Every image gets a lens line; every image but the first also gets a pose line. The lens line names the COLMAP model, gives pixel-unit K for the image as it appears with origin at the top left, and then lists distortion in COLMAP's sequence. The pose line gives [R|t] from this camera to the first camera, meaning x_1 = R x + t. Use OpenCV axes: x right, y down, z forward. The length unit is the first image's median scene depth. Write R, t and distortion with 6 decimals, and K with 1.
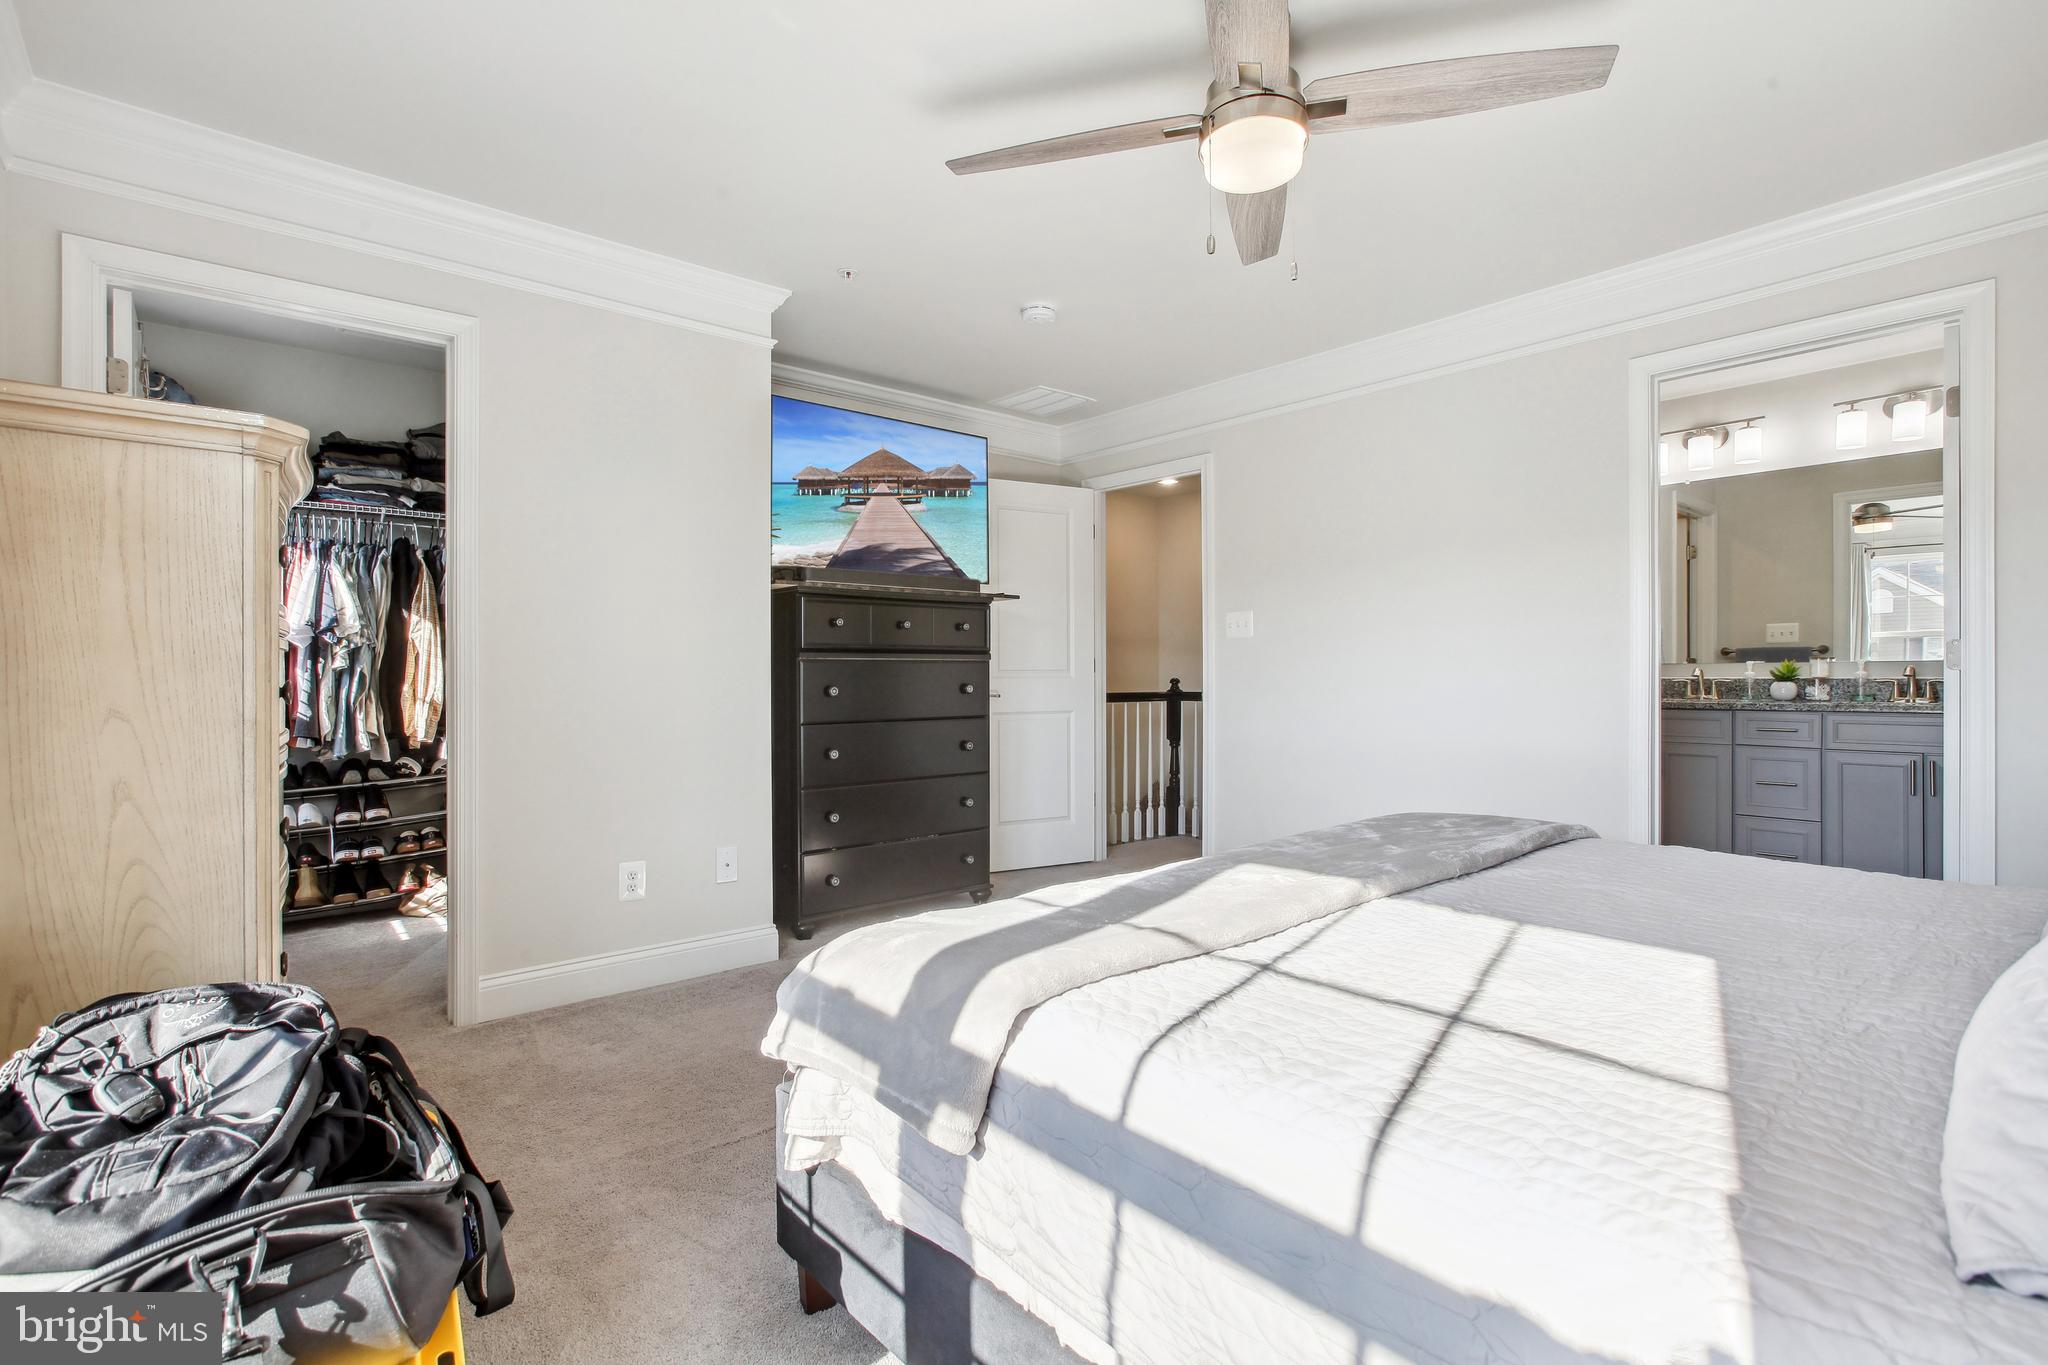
lens RADIAL K [[946.9, 0, 1023.5], [0, 946.9, 677.7], [0, 0, 1]] dist [-0.000157, -0.000258]
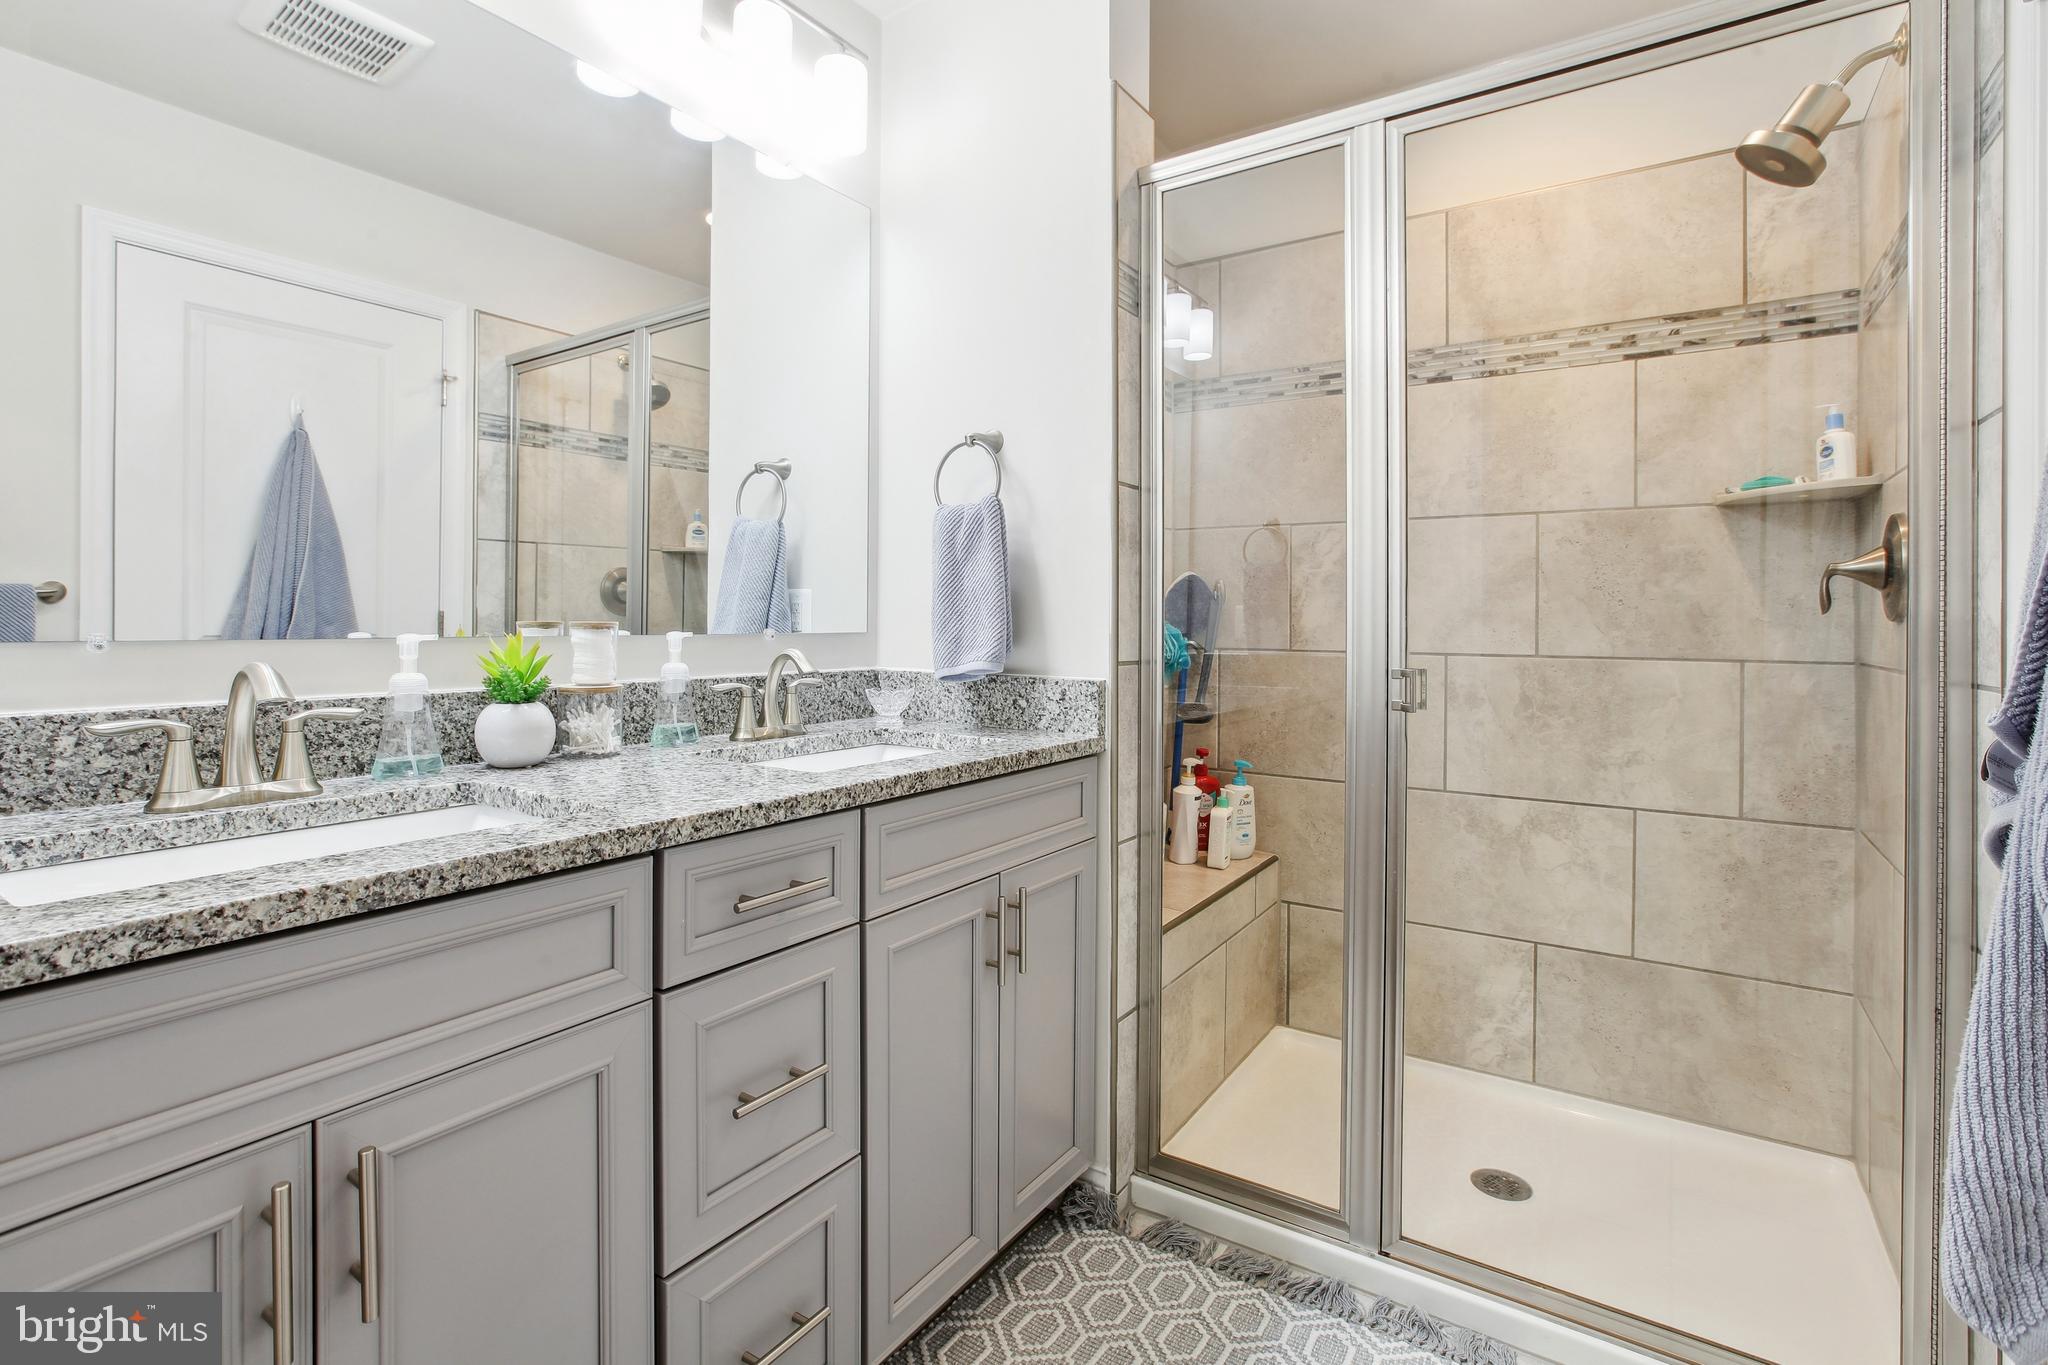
lens RADIAL K [[946.9, 0, 1024.5], [0, 946.9, 668.5], [0, 0, 1]] dist [-0.000157, -0.000258]
pose [[-0.270926, -0.007108, 0.962574, 0.520404], [-0.000403, 0.999973, 0.007271, -0.009432], [-0.962600, 0.001582, -0.270921, 0.994577]]
